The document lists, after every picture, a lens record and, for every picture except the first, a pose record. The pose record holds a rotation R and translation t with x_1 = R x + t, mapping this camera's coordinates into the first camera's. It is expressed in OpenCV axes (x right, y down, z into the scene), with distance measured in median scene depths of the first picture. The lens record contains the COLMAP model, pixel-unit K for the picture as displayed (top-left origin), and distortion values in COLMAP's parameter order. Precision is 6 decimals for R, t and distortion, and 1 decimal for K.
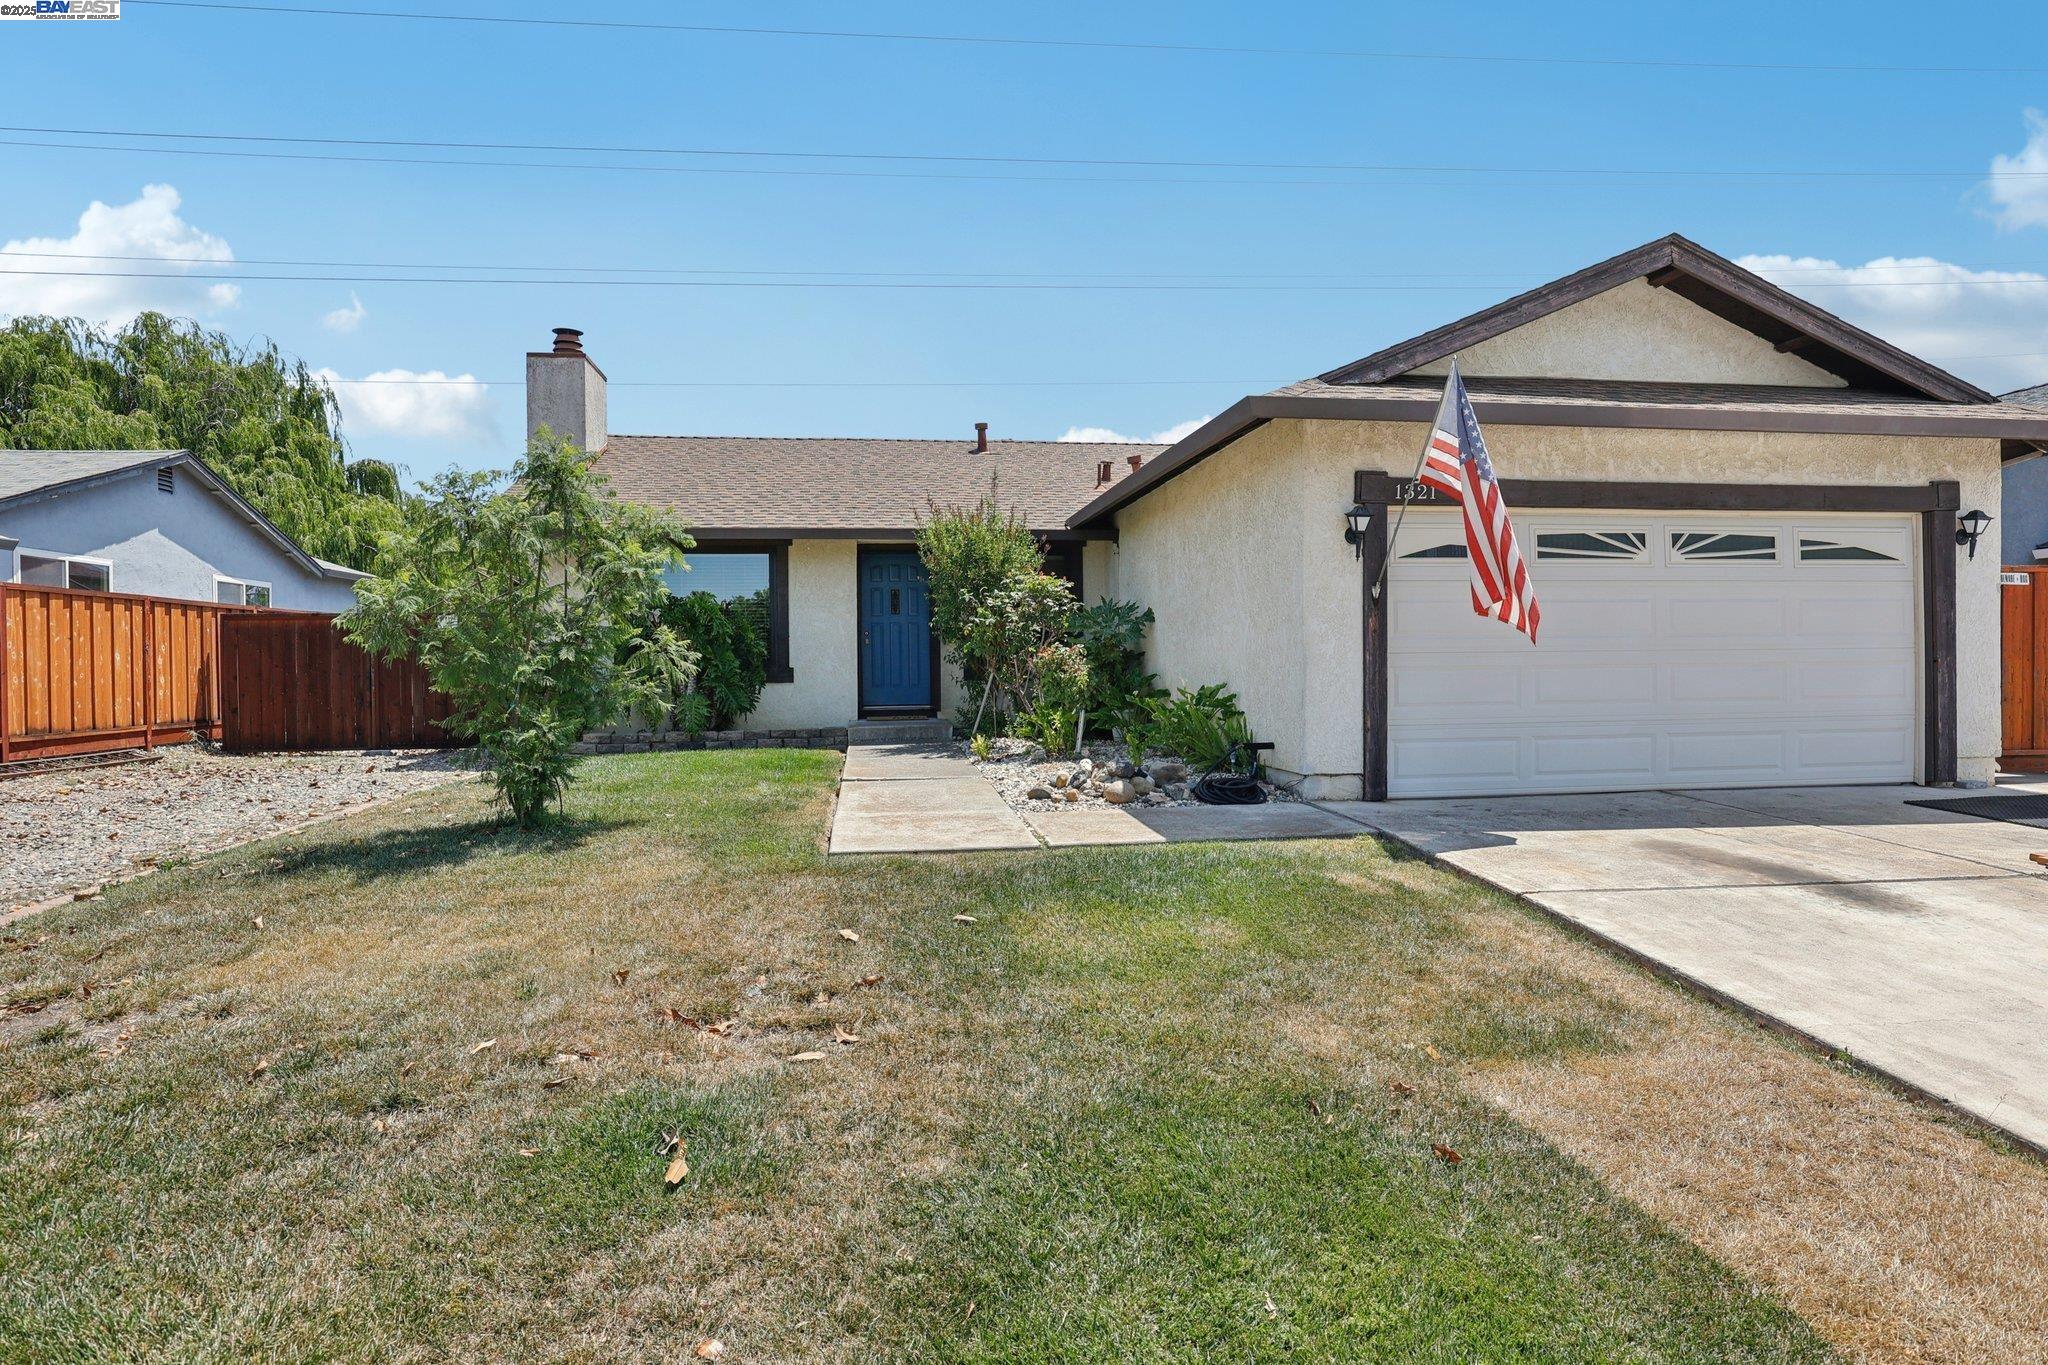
lens RADIAL K [[1206.1, 0, 1024.0], [0, 1206.1, 682.5], [0, 0, 1]] dist [-0.005073, -0.002255]
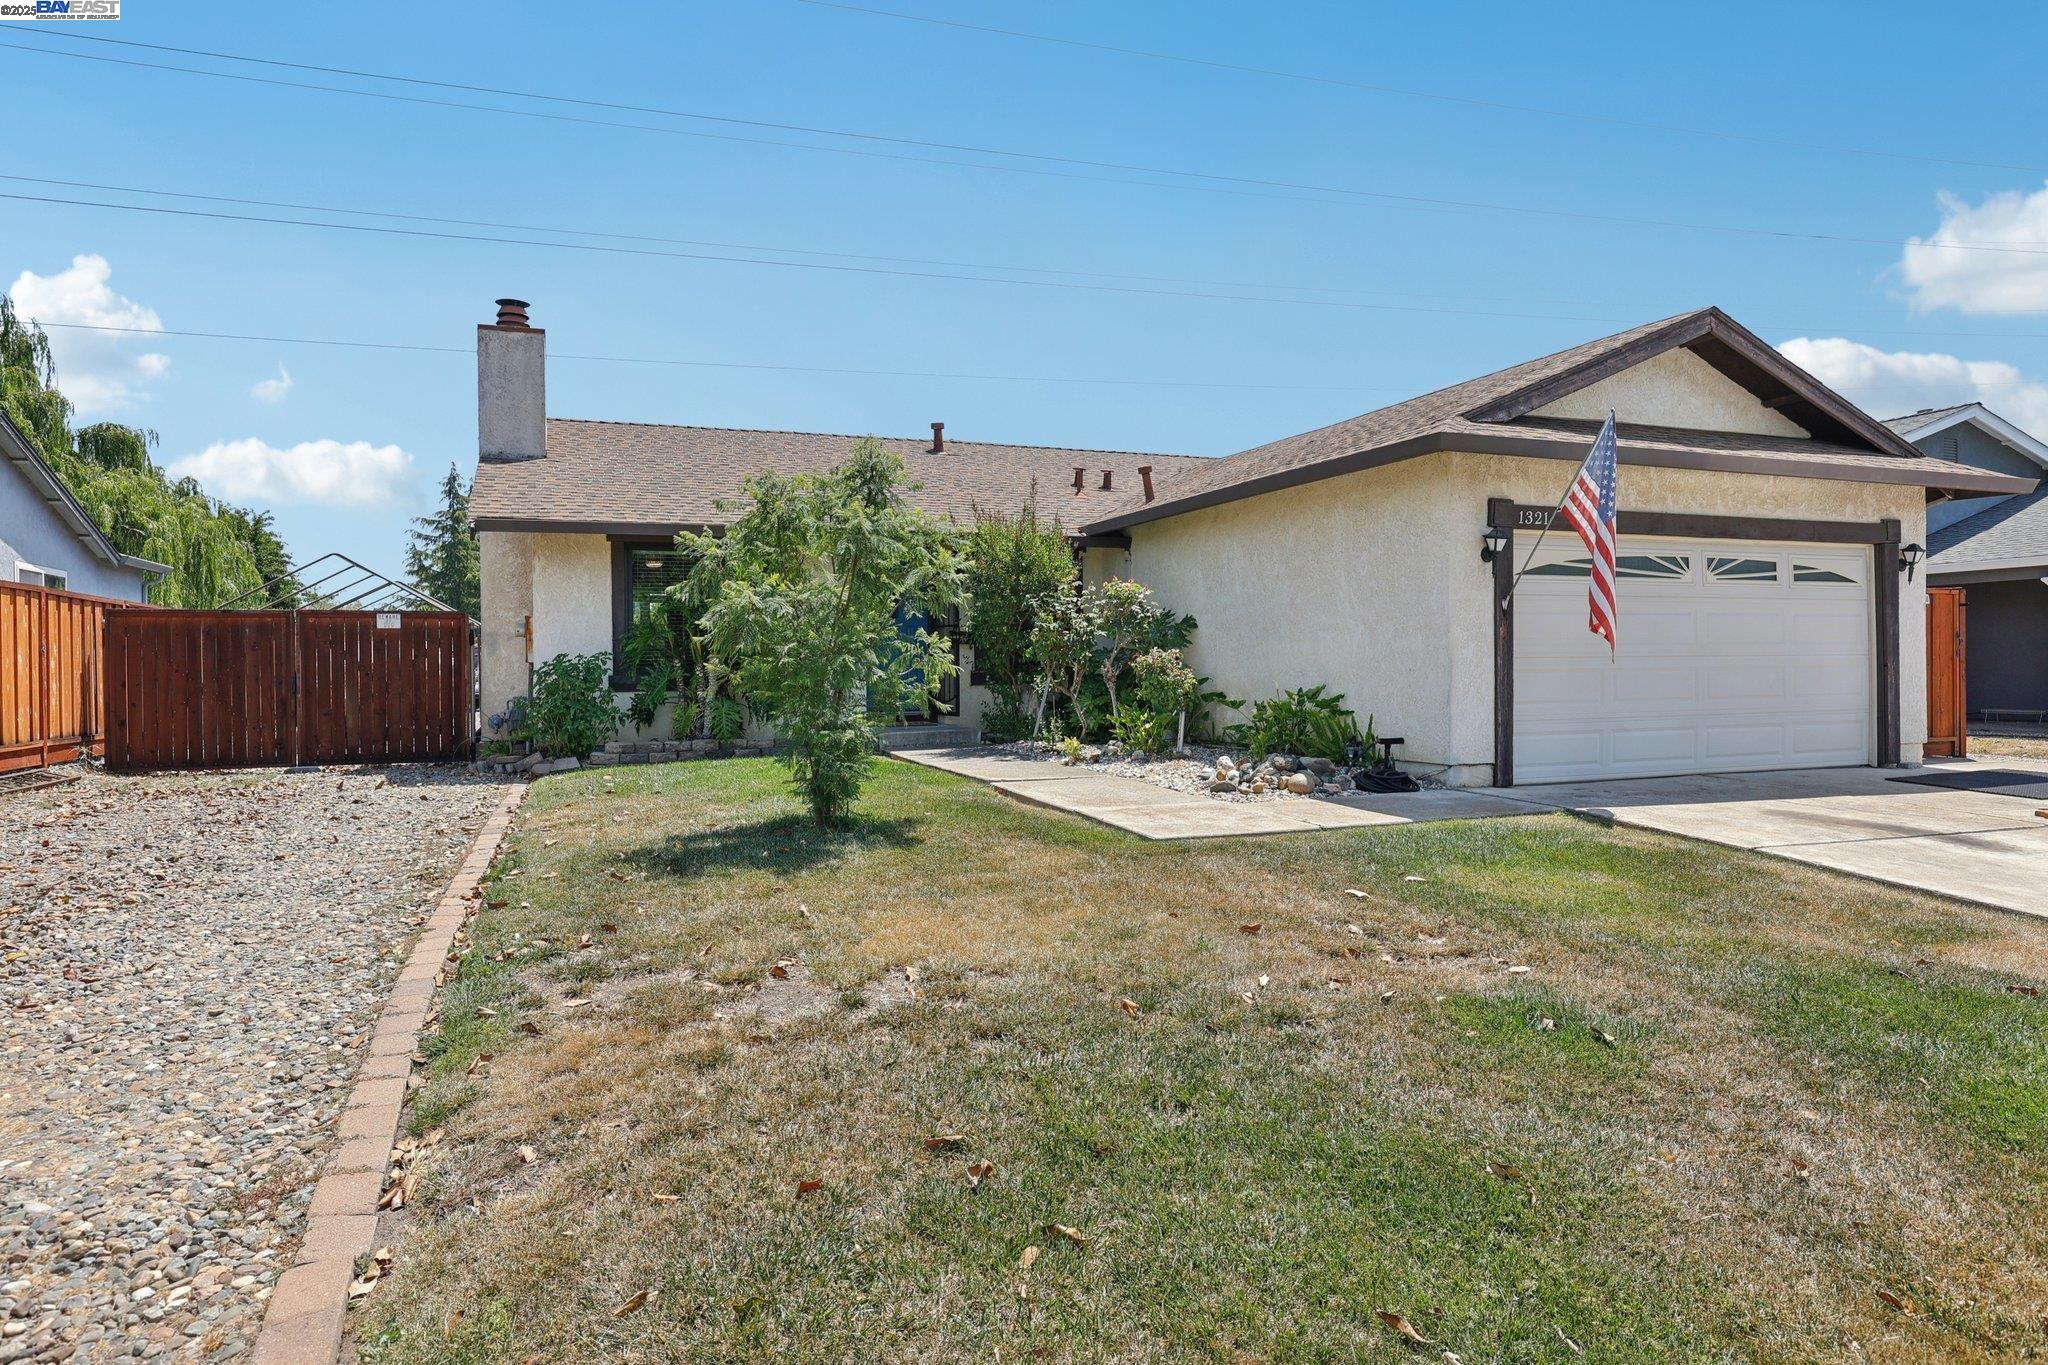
lens RADIAL K [[1304.3, 0, 1053.6], [0, 1304.3, 681.0], [0, 0, 1]] dist [-0.000086, 0.000972]
pose [[0.970525, -0.001643, 0.240995, -0.376837], [0.003674, 0.999961, -0.007979, 0.005381], [-0.240973, 0.008629, 0.970494, -0.087234]]
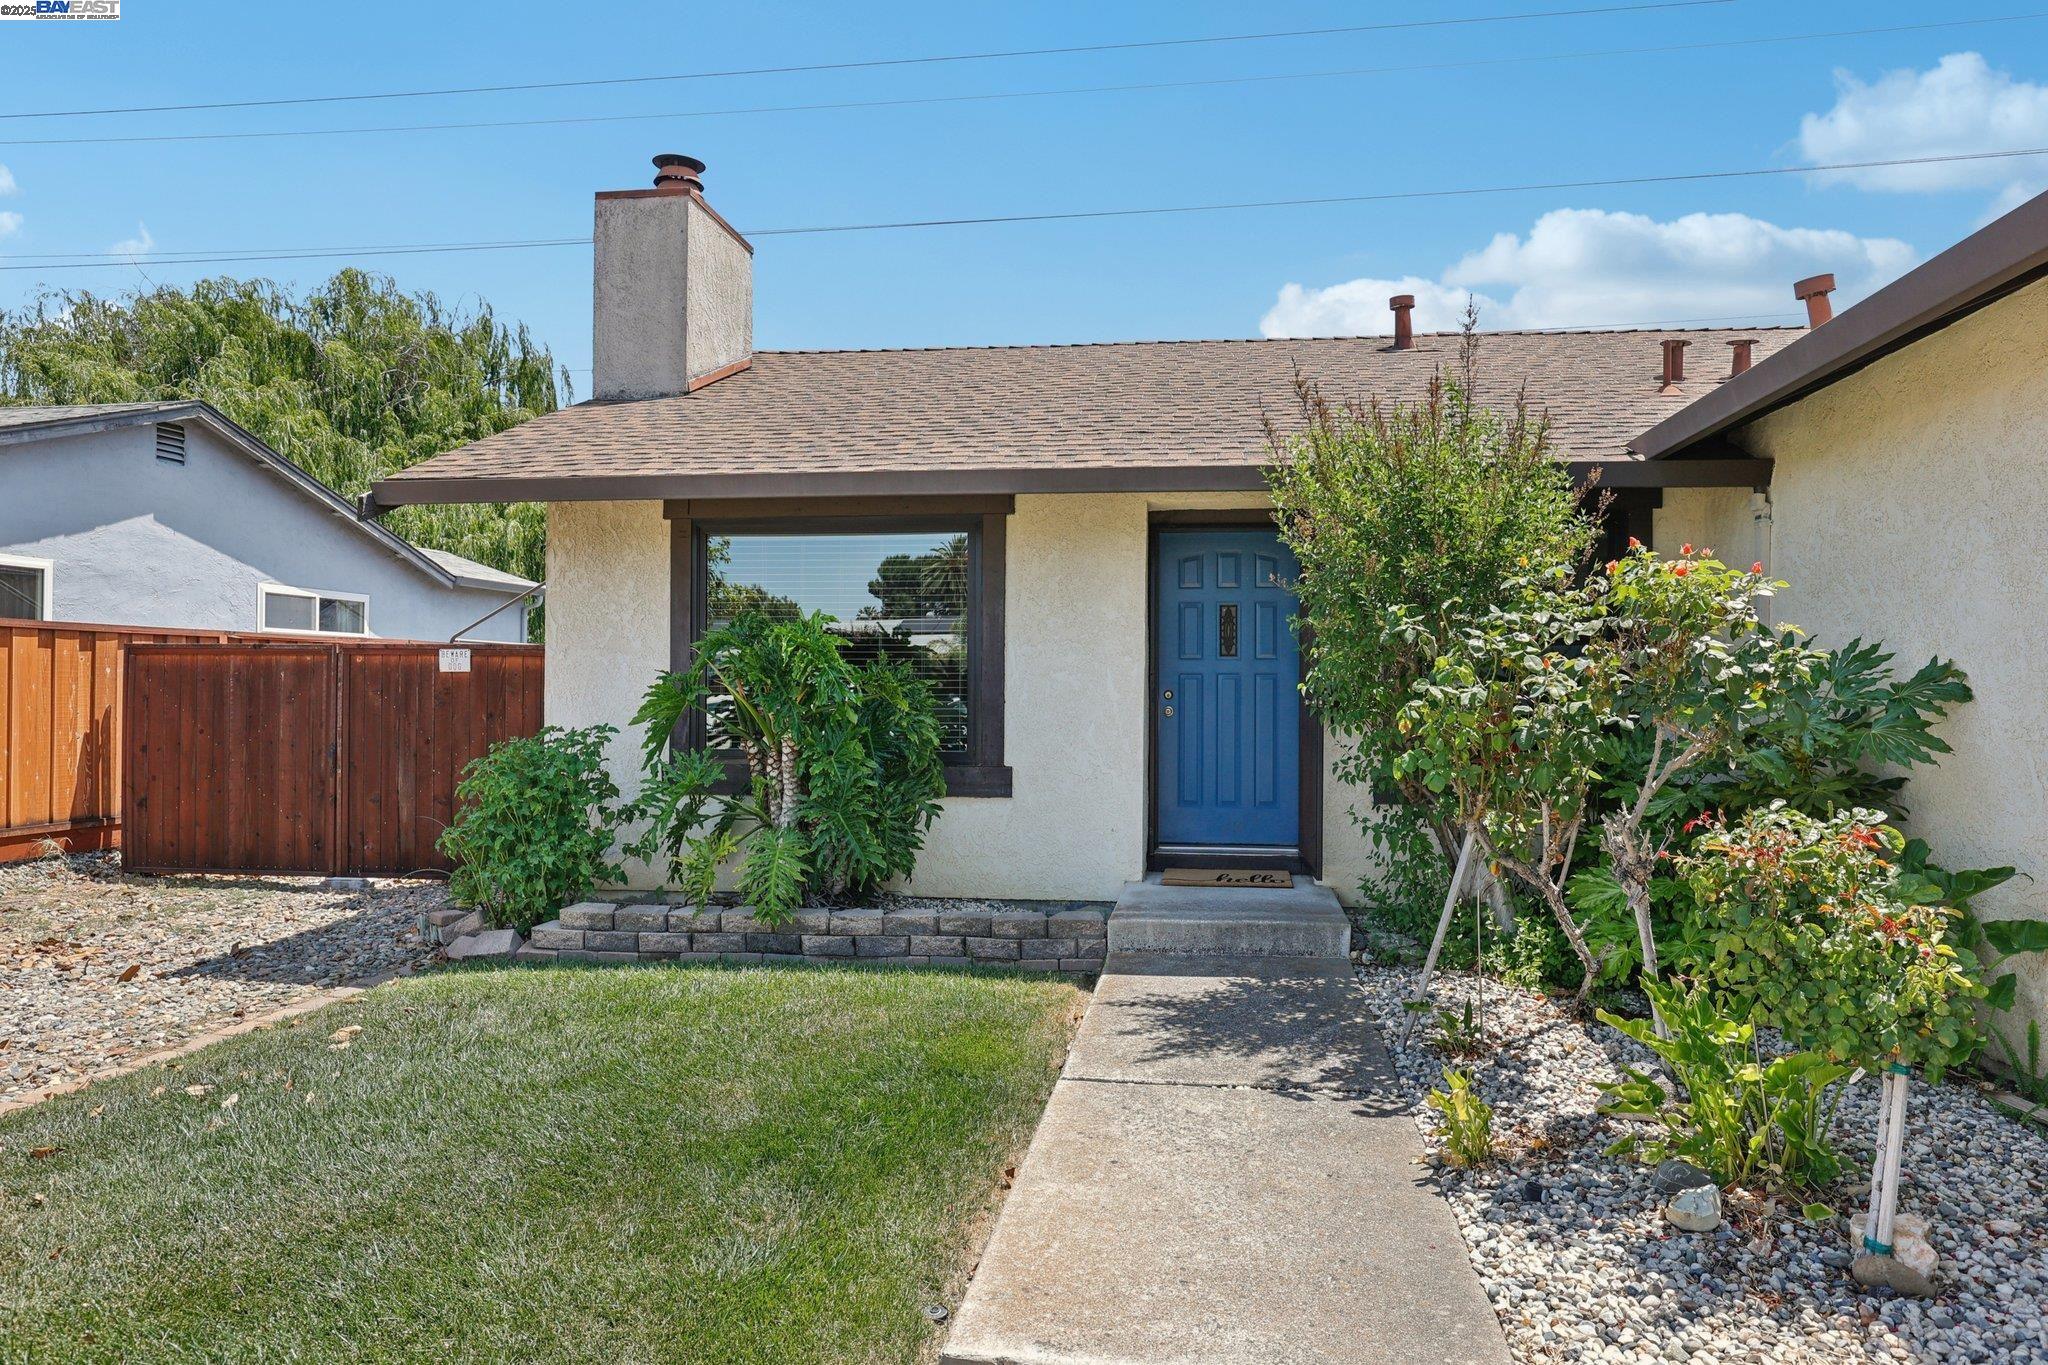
lens RADIAL K [[1304.3, 0, 1053.6], [0, 1304.3, 681.0], [0, 0, 1]] dist [-0.000086, 0.000972]
pose [[0.965271, 0.015988, -0.260760, -0.059730], [-0.021119, 0.999634, -0.016884, -0.058267], [0.260395, 0.021805, 0.965256, 0.758985]]
